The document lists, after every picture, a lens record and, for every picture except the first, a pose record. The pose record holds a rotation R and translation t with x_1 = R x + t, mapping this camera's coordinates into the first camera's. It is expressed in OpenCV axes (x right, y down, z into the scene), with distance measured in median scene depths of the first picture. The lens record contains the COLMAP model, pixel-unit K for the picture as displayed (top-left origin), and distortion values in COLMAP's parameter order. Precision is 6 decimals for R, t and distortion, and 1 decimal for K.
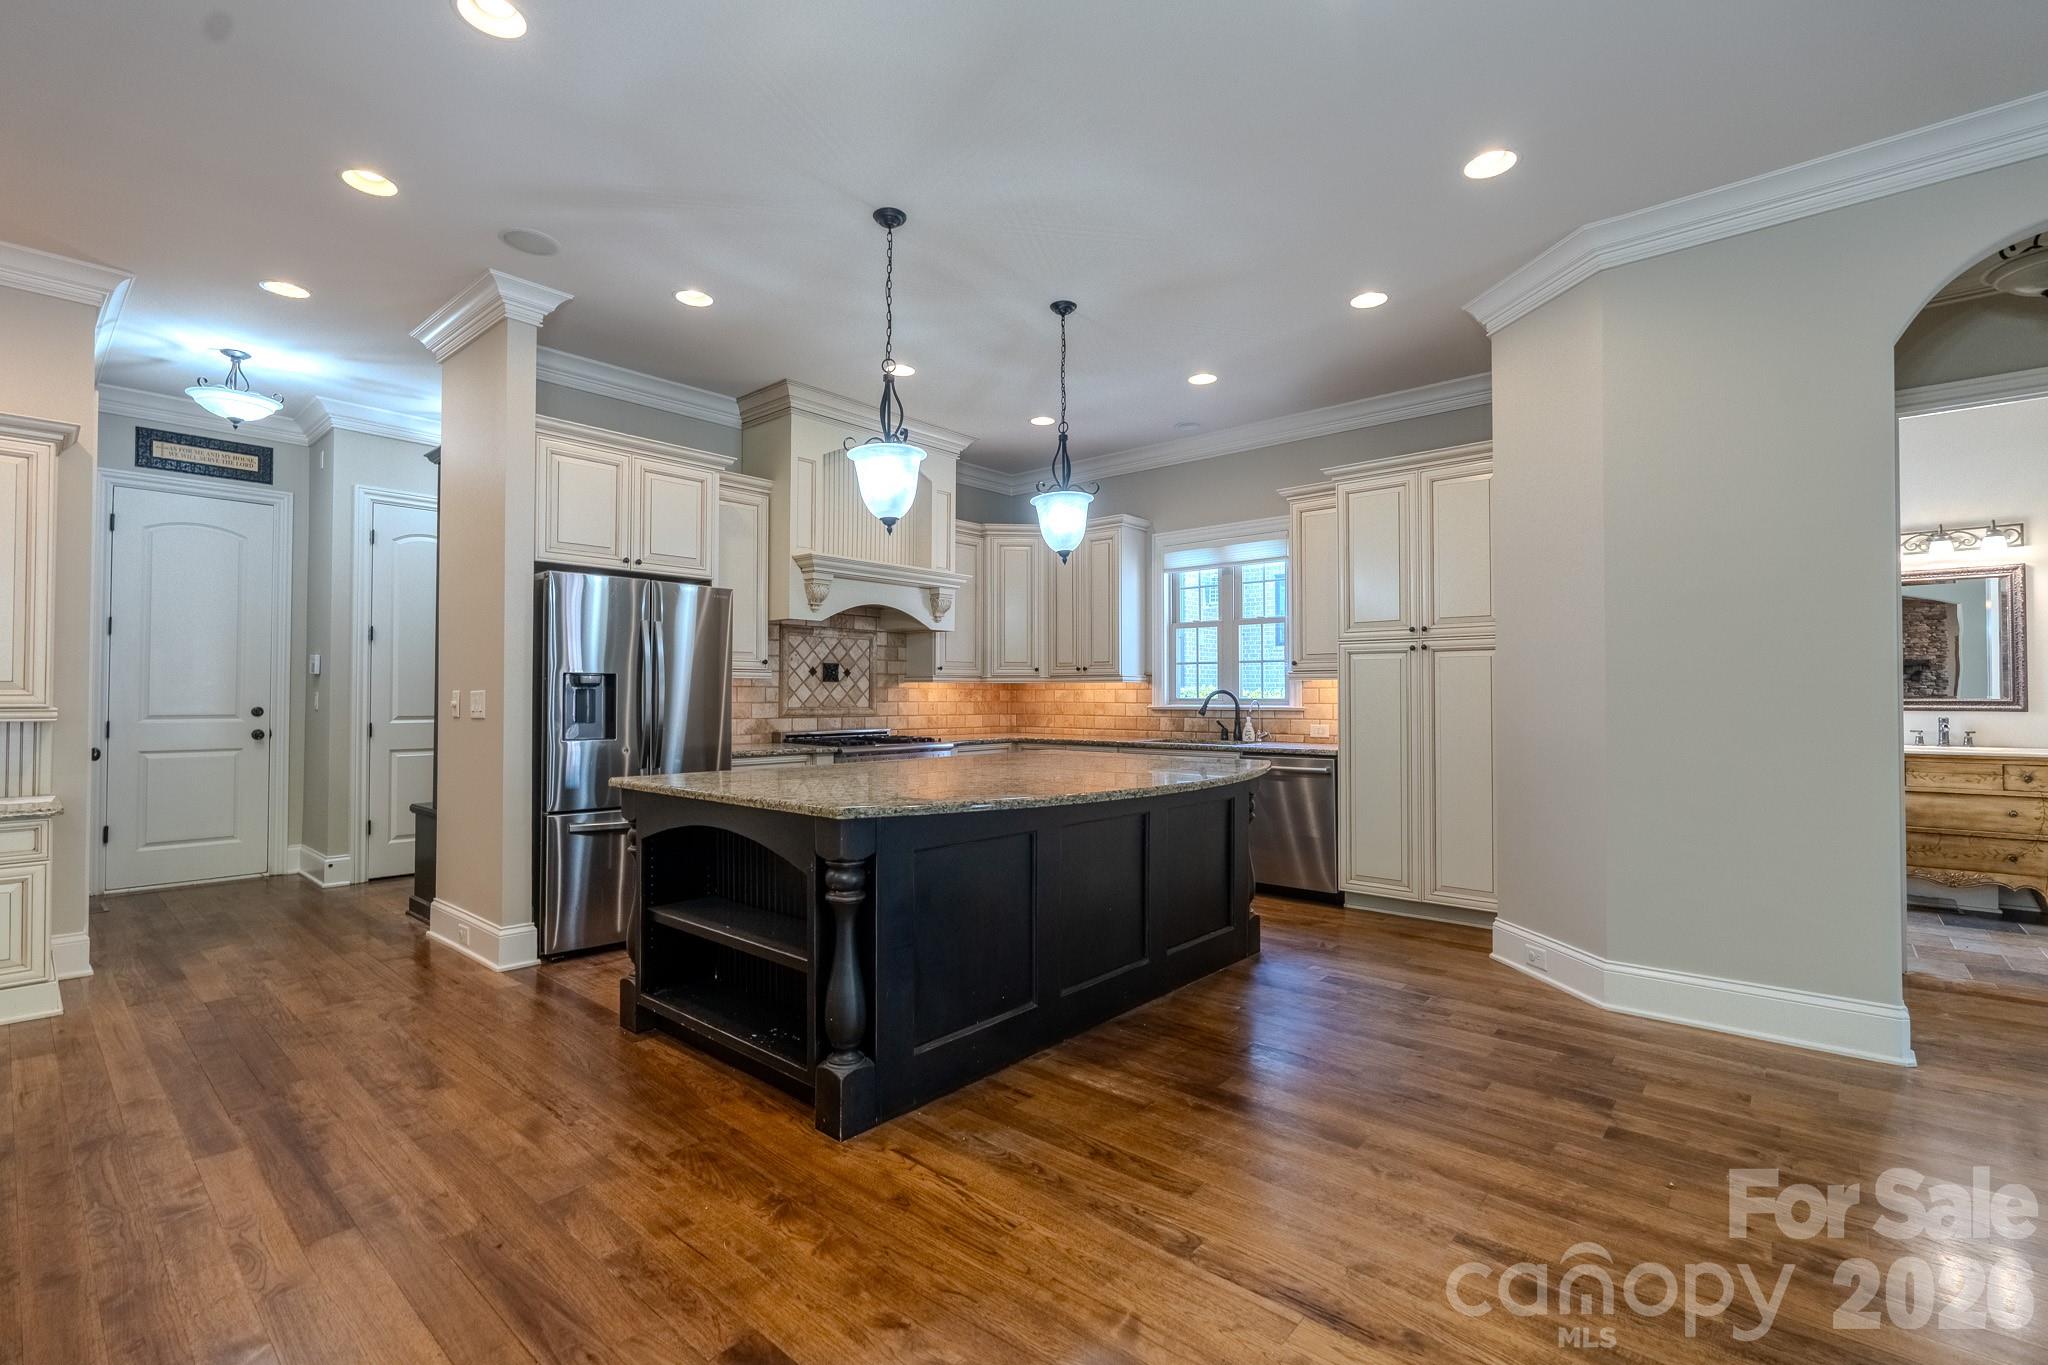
lens RADIAL K [[902.8, 0, 1027.6], [0, 902.8, 683.4], [0, 0, 1]] dist [-0.002683, 0.000157]
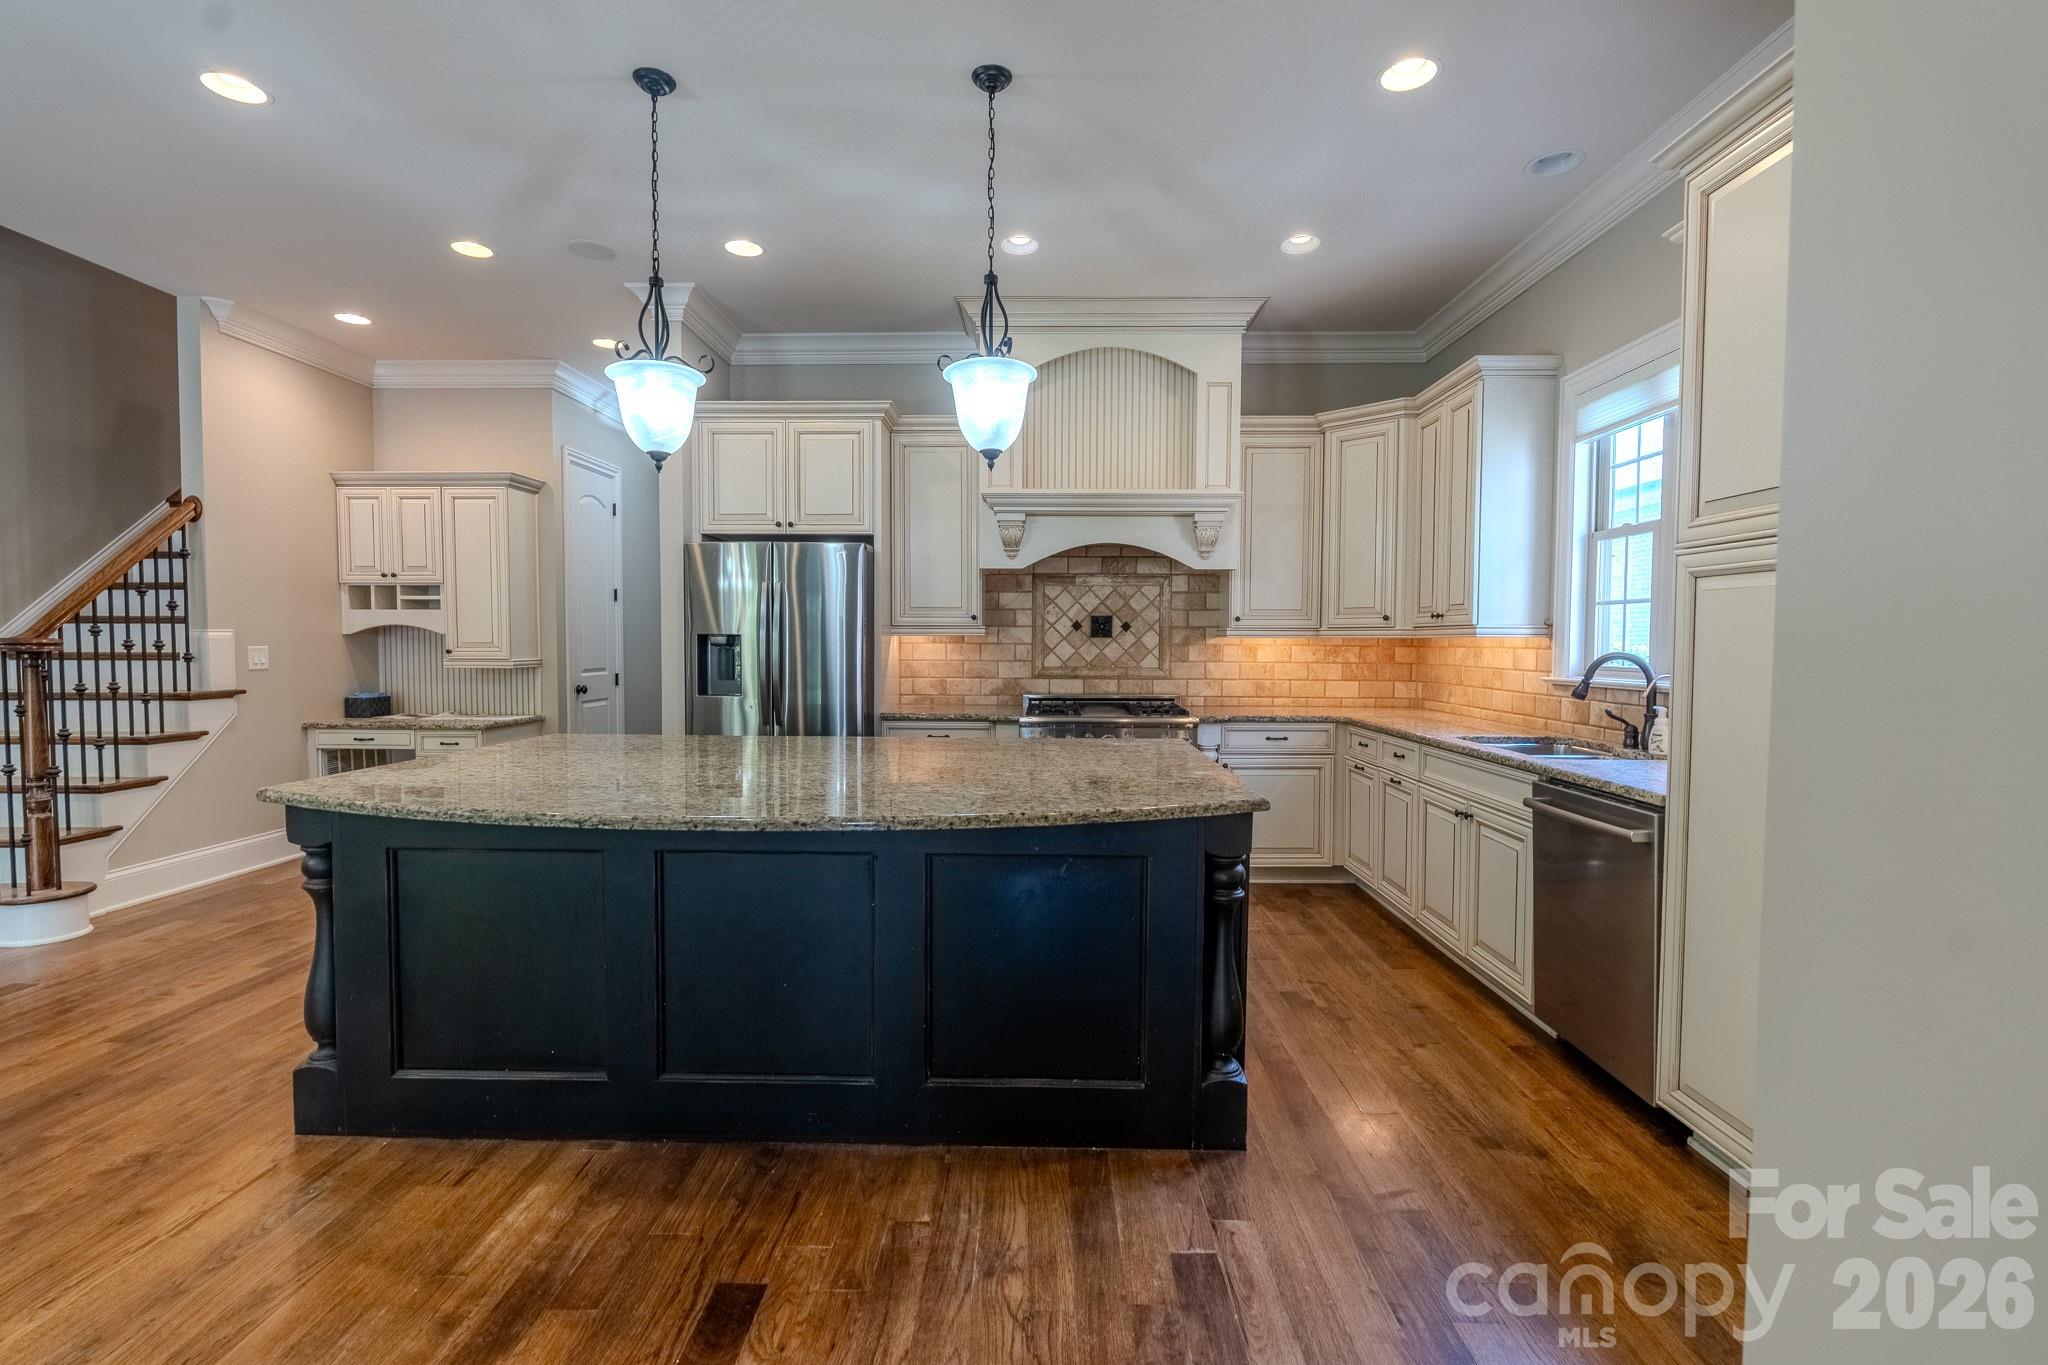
lens RADIAL K [[912.0, 0, 1024.0], [0, 912.0, 682.5], [0, 0, 1]] dist [-0.002579, -0.000041]
pose [[0.643485, 0.036483, -0.764589, 0.495327], [0.007879, 0.998495, 0.054275, -0.008465], [0.765418, -0.040949, 0.642229, 0.485130]]
